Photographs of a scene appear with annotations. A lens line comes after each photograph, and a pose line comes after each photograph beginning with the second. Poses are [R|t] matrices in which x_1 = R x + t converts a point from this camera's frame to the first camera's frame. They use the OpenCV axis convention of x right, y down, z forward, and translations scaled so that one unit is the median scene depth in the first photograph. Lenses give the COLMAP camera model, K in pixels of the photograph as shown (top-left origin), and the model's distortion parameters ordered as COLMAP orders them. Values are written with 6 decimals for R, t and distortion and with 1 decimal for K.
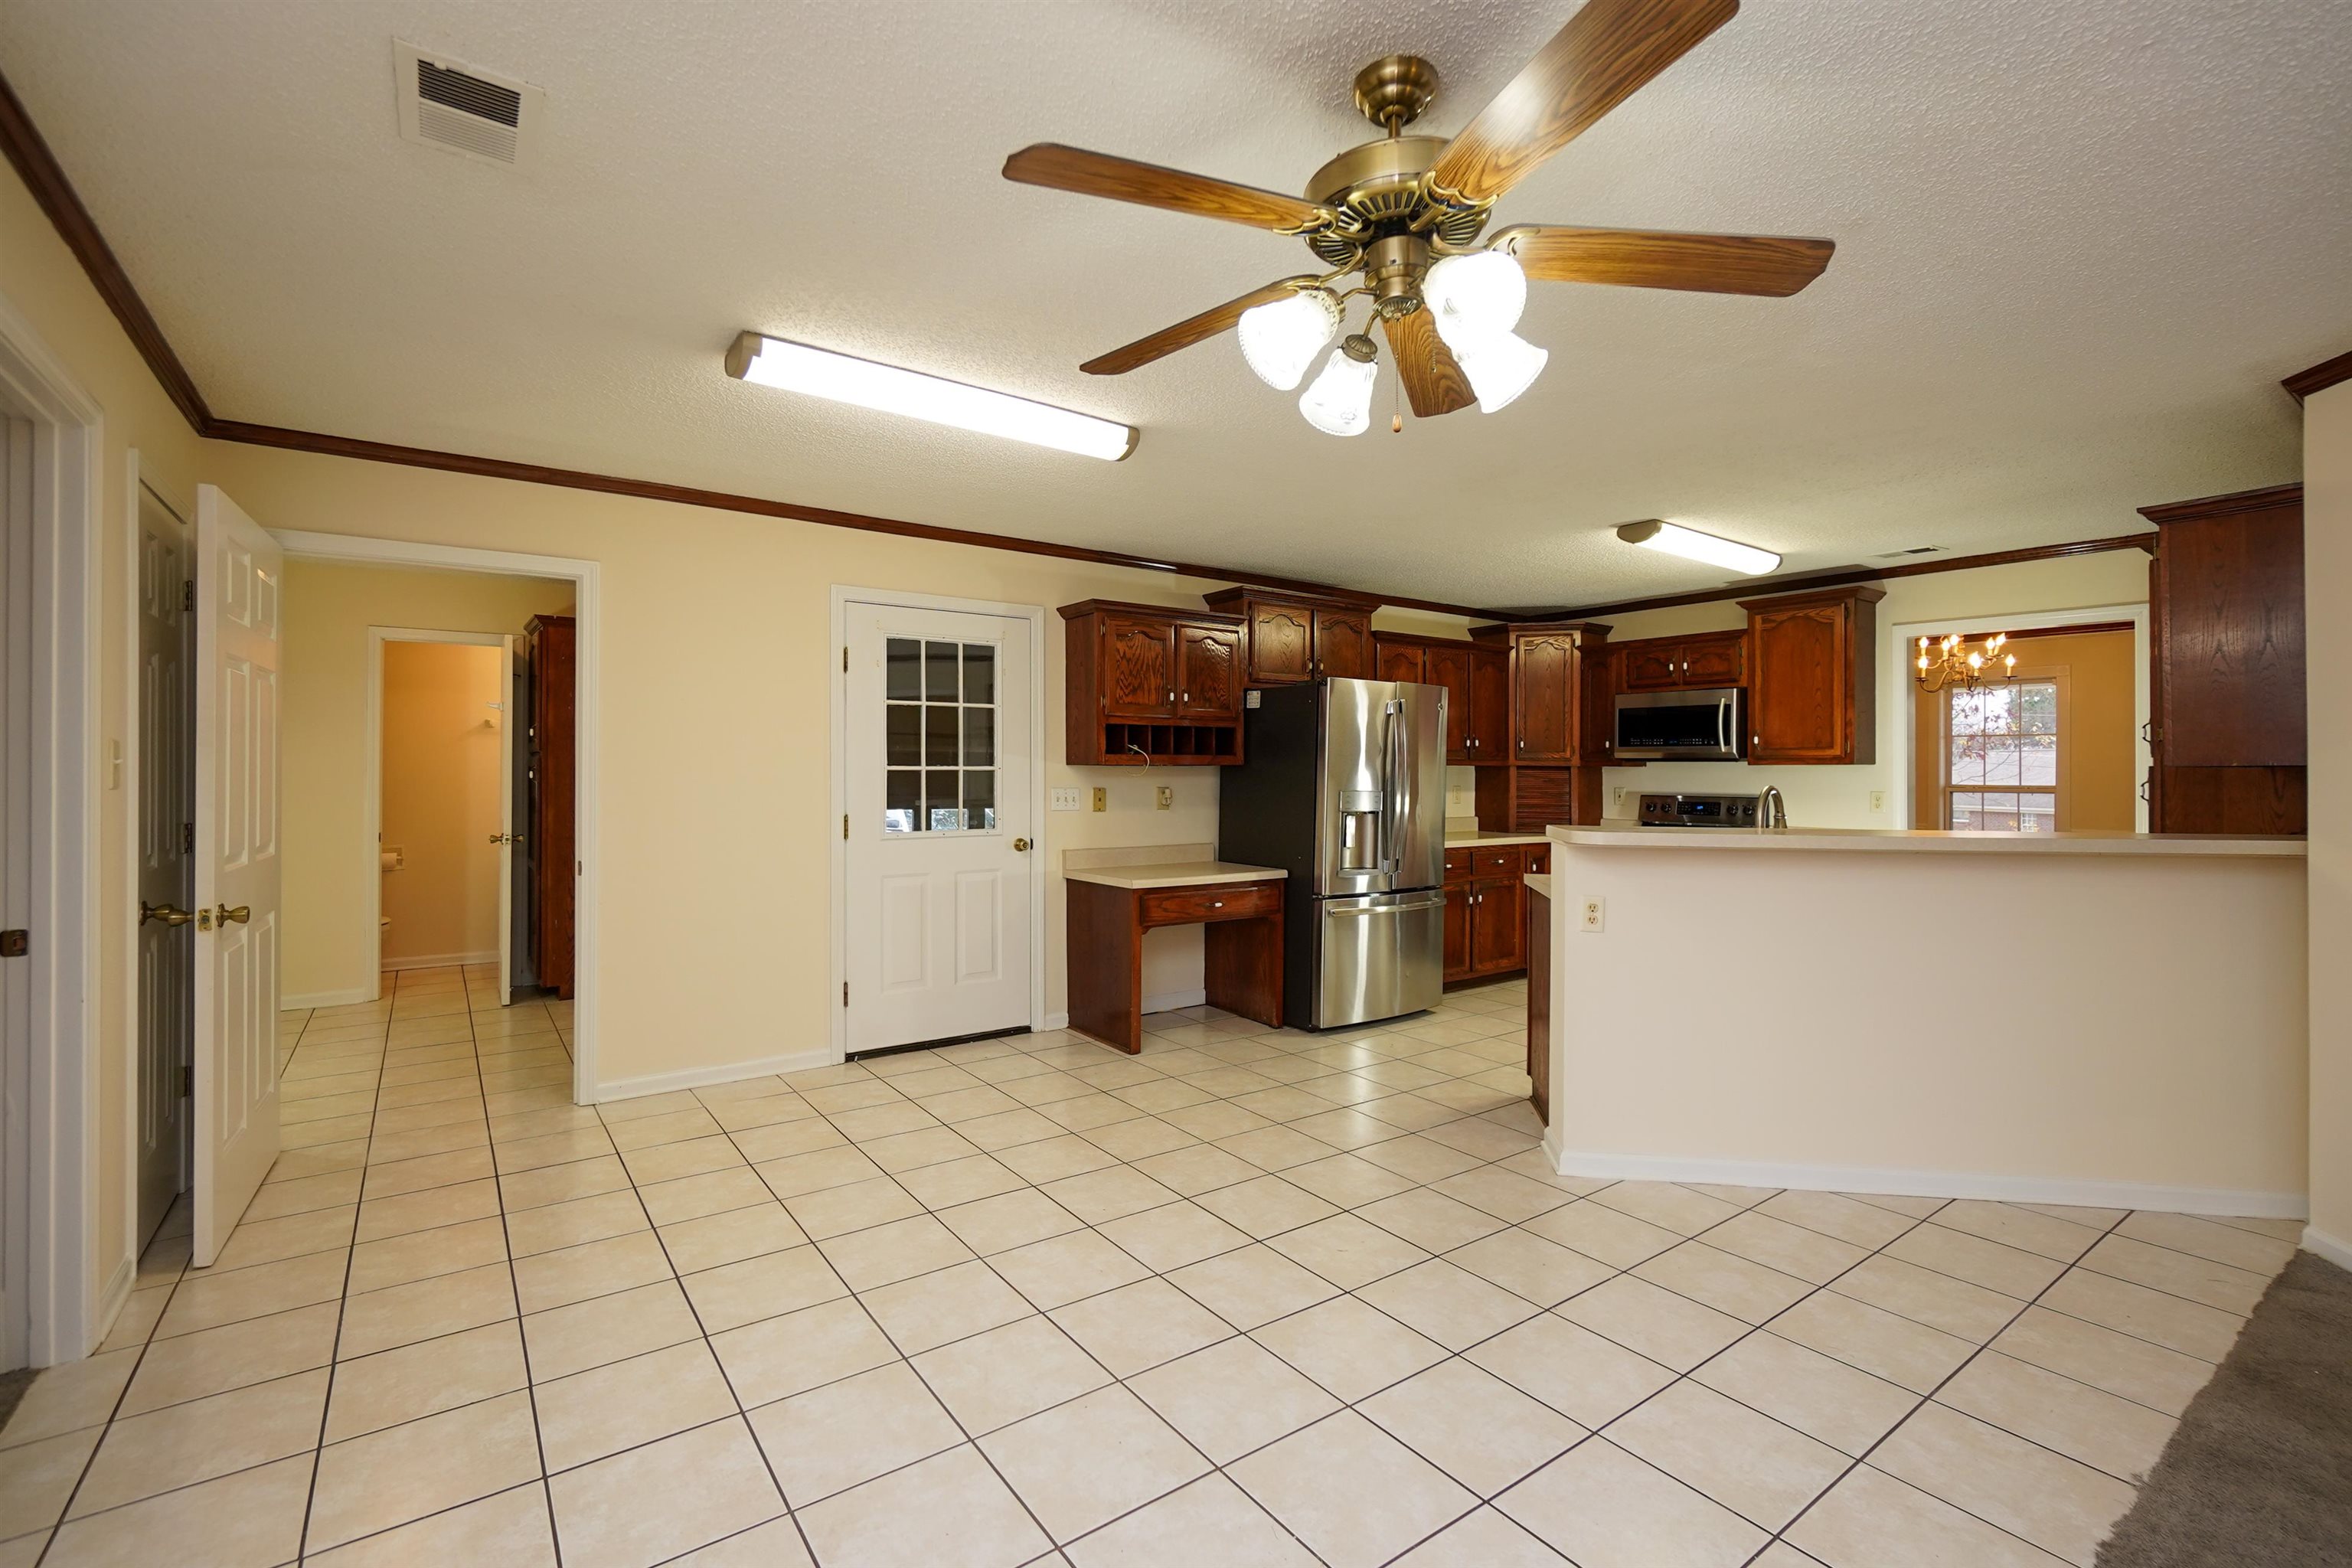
lens RADIAL K [[1024.2, 0, 1151.3], [0, 1024.2, 769.0], [0, 0, 1]] dist [-0.003341, 0.000752]
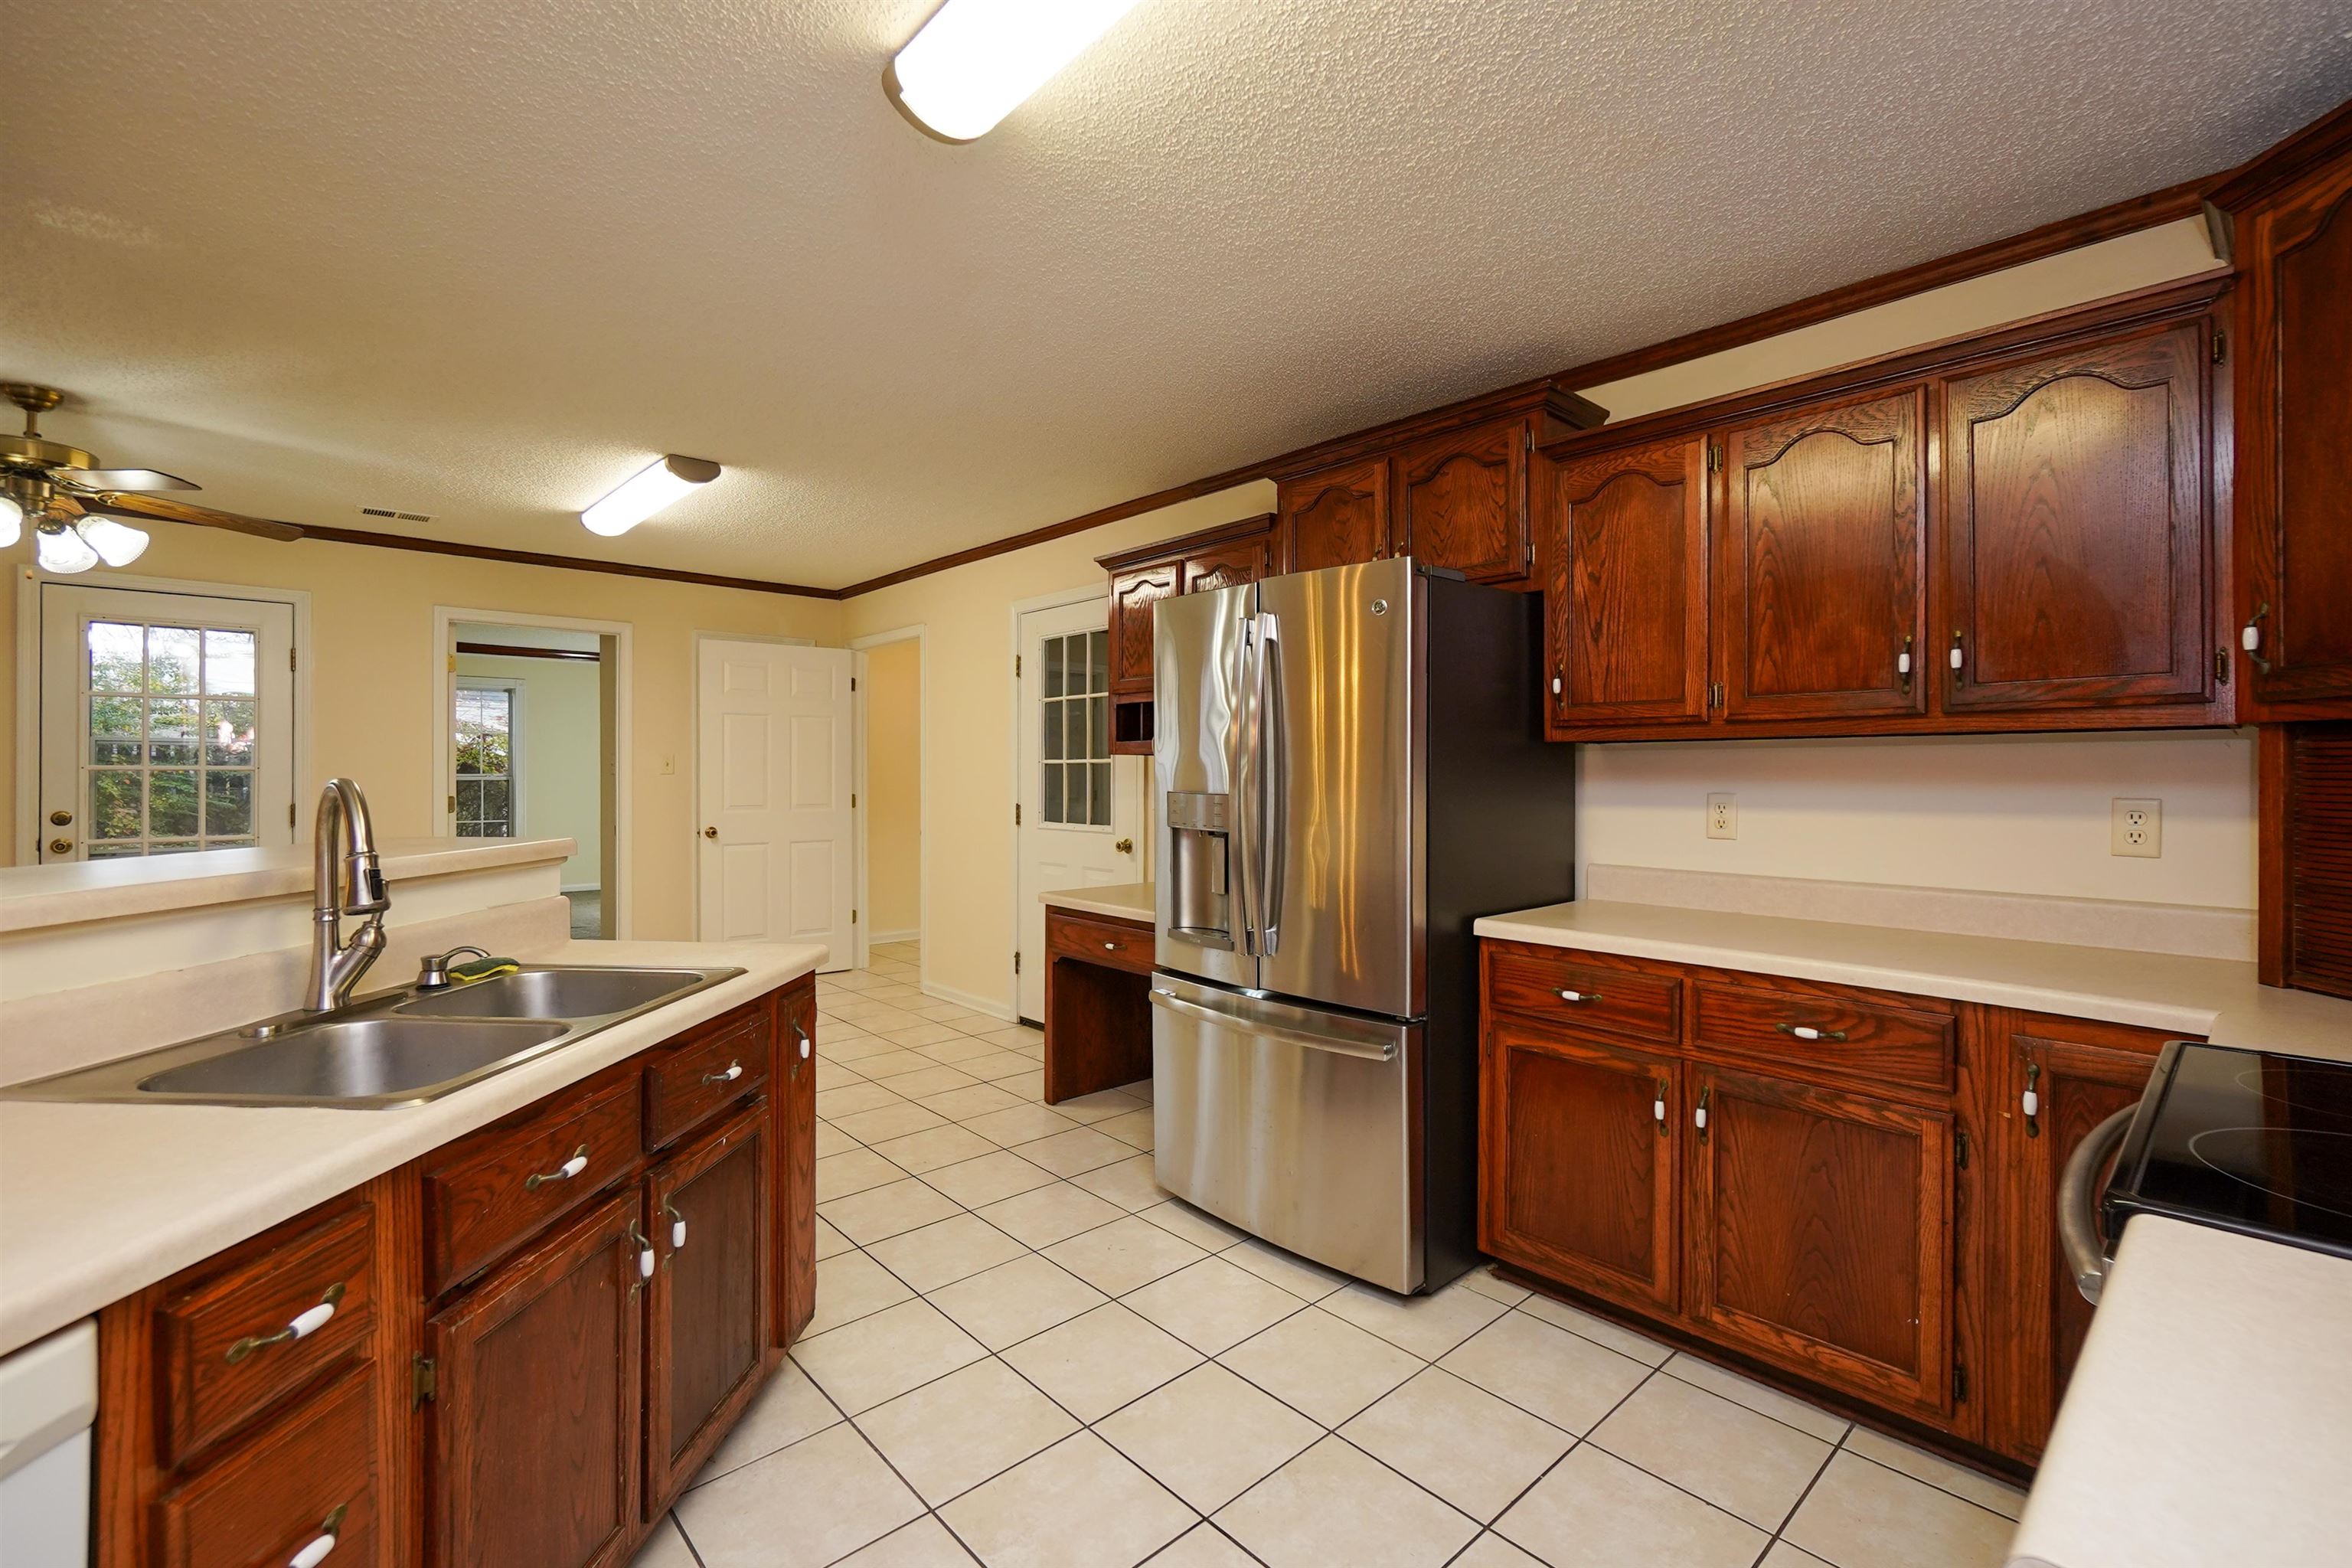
lens RADIAL K [[1024.2, 0, 1173.7], [0, 1024.2, 775.6], [0, 0, 1]] dist [-0.003341, 0.000752]
pose [[0.134474, -0.000839, -0.990917, 0.804809], [0.003099, 0.999995, -0.000426, 0.013808], [0.990912, -0.003014, 0.134476, 0.973911]]
